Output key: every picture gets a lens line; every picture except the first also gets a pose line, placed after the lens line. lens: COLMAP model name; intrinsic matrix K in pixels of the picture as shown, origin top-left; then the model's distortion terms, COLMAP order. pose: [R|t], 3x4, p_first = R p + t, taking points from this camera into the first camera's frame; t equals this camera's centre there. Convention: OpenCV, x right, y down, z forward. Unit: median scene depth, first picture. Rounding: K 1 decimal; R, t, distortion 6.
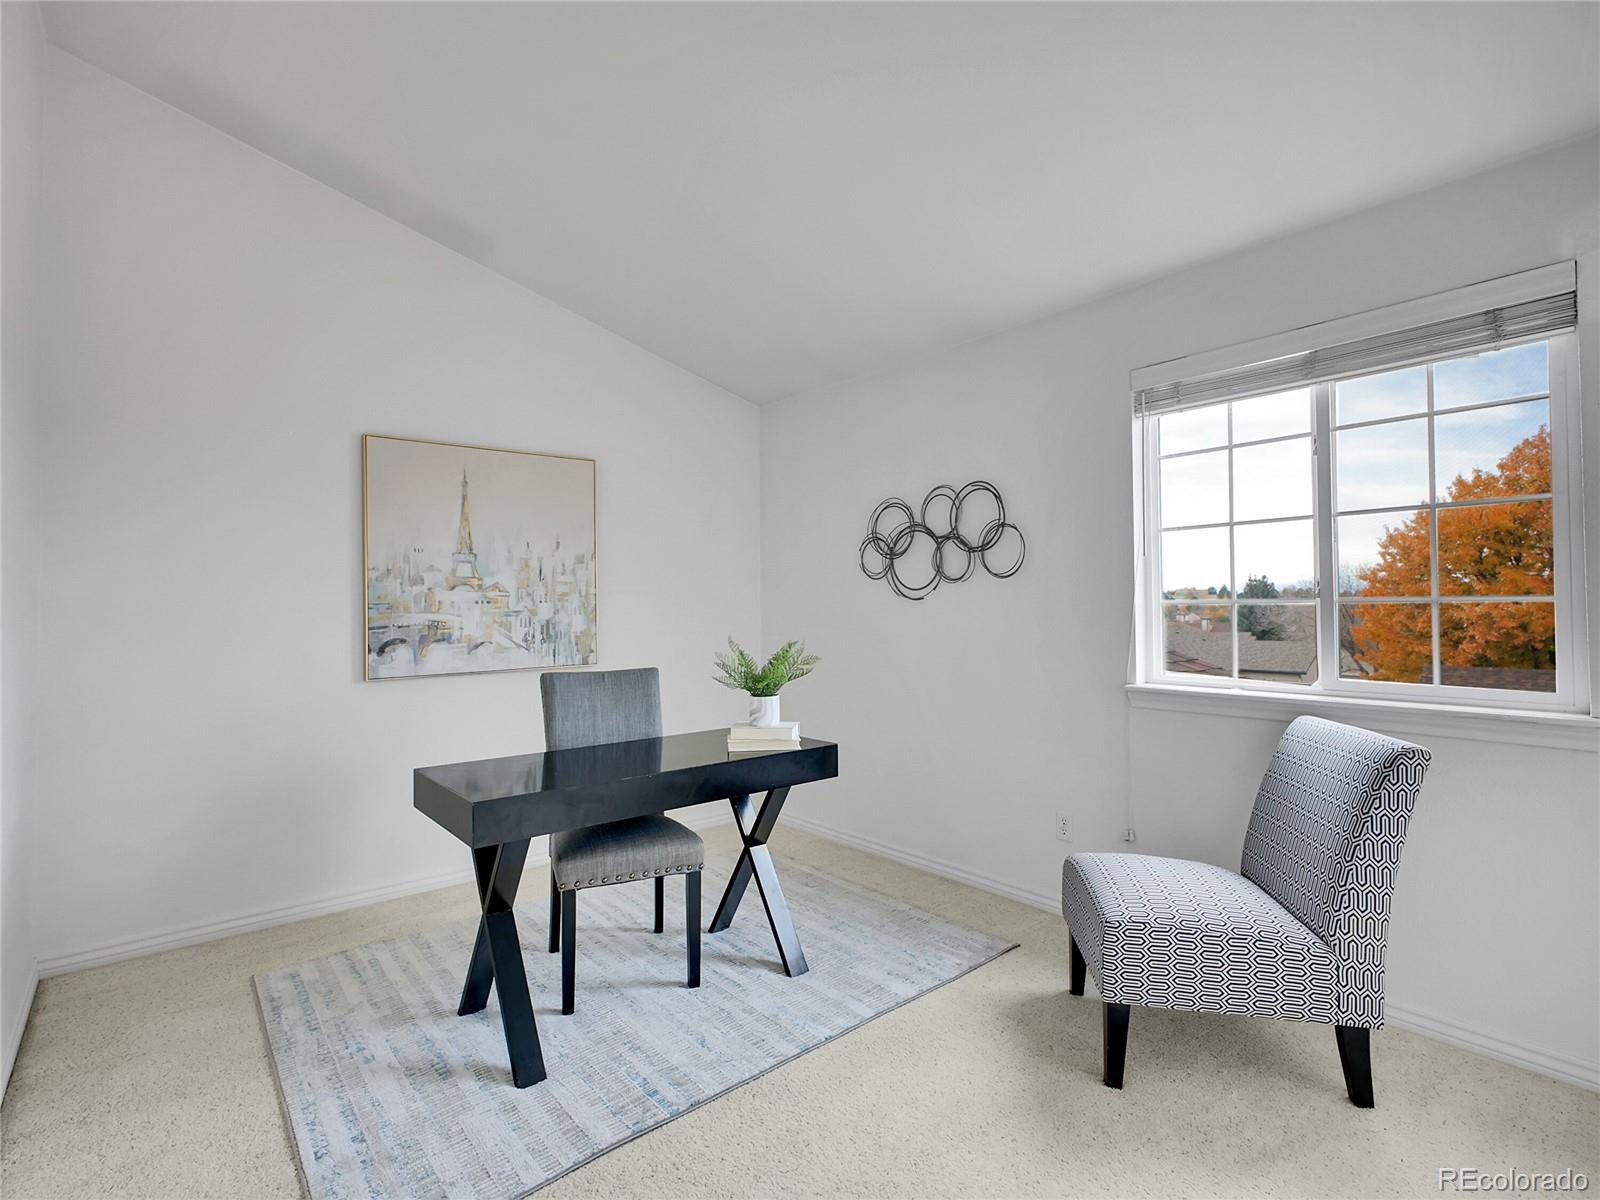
lens RADIAL K [[779.2, 0, 801.1], [0, 779.2, 594.9], [0, 0, 1]] dist [0.000726, 0.000175]
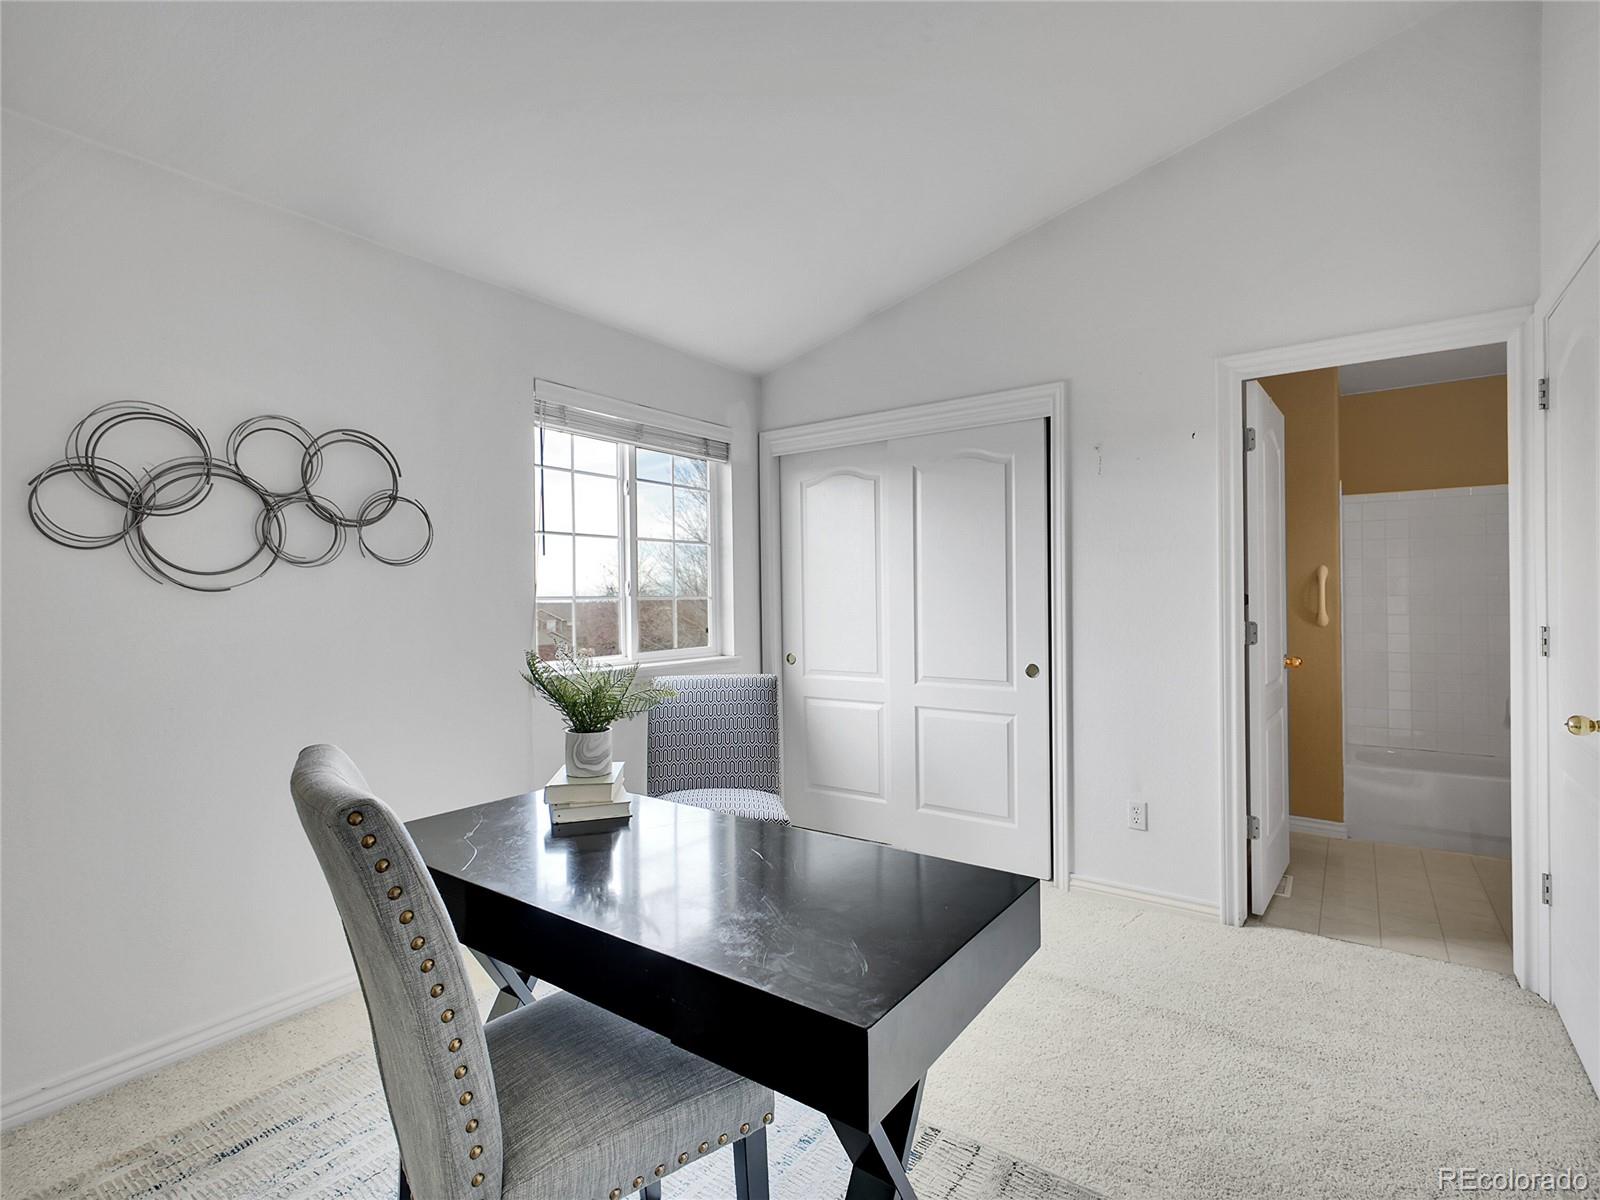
lens RADIAL K [[779.2, 0, 801.1], [0, 779.2, 594.9], [0, 0, 1]] dist [0.000726, 0.000175]
pose [[-0.234920, 0.015265, 0.971895, -0.572920], [-0.007855, 0.999814, -0.017602, 0.017570], [-0.971983, -0.011769, -0.234756, 0.754470]]
